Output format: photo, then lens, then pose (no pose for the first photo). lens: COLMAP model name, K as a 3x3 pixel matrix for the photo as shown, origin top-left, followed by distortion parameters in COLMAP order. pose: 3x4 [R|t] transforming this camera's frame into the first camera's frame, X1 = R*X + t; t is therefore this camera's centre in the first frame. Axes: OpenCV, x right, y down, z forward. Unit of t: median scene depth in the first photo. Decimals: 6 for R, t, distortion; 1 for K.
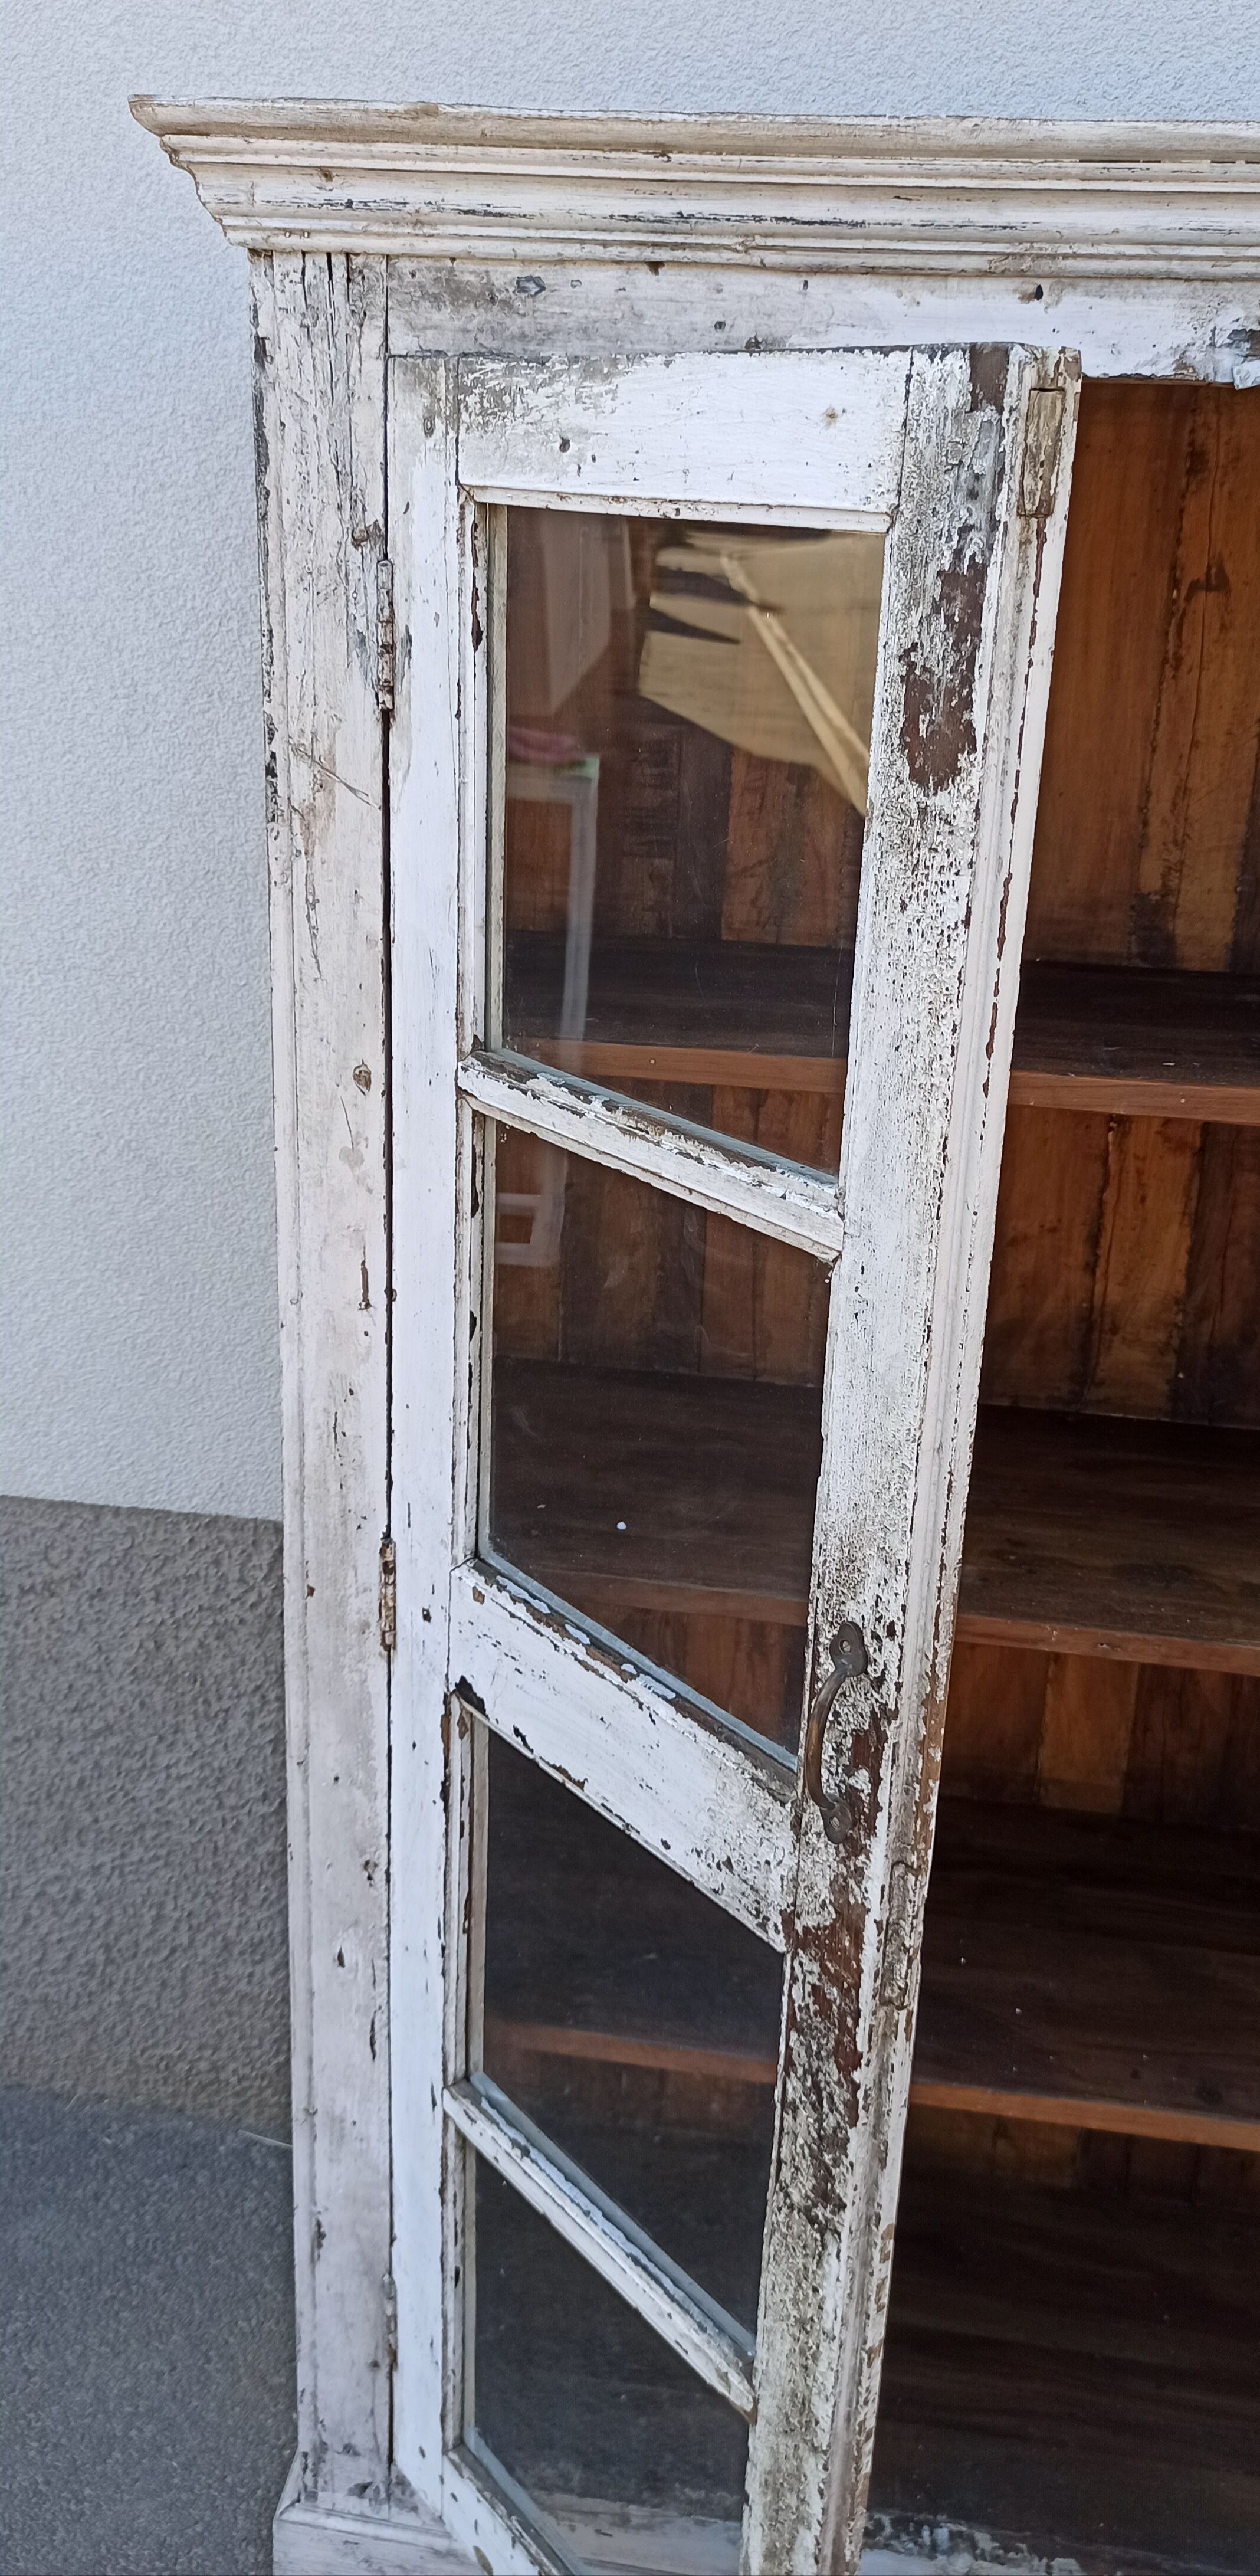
lens RADIAL K [[2019.7, 0, 644.8], [0, 2019.7, 1197.0], [0, 0, 1]] dist [0.054119, -0.057272]
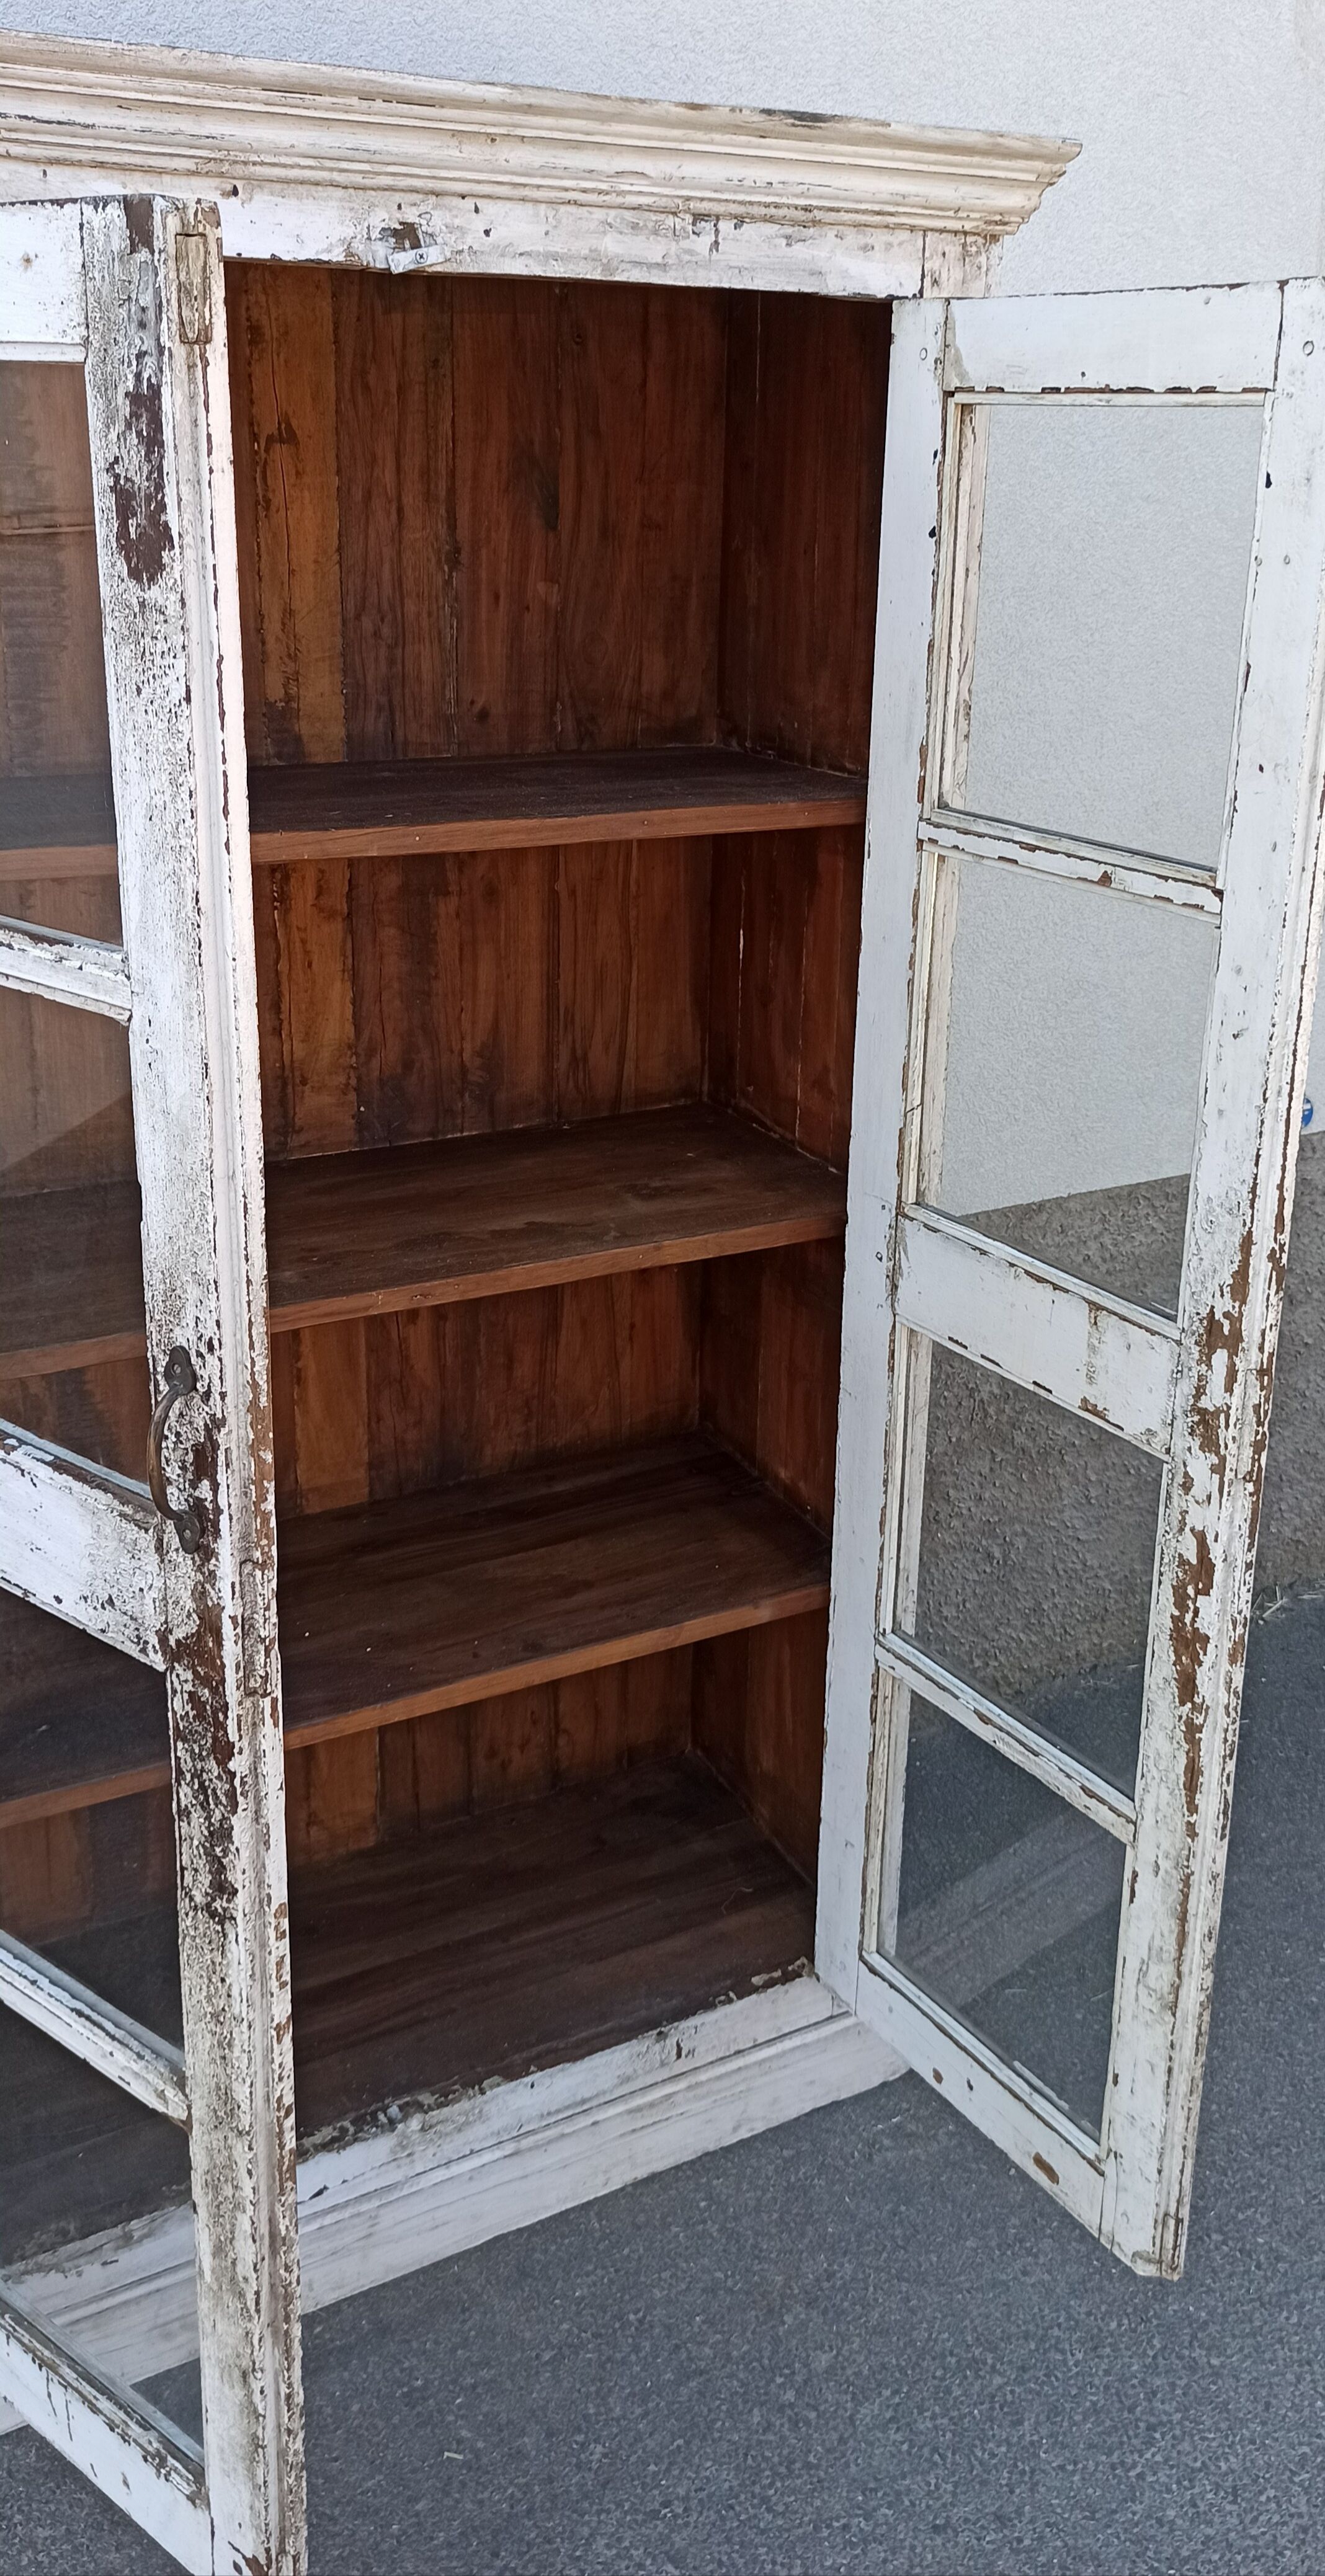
lens RADIAL K [[2116.6, 0, 675.7], [0, 2116.6, 1127.7], [0, 0, 1]] dist [0.060190, -0.058981]
pose [[0.807225, -0.199466, 0.555519, -0.302075], [0.200020, 0.977923, 0.060486, 0.065445], [-0.555320, 0.062289, 0.829301, -0.142389]]
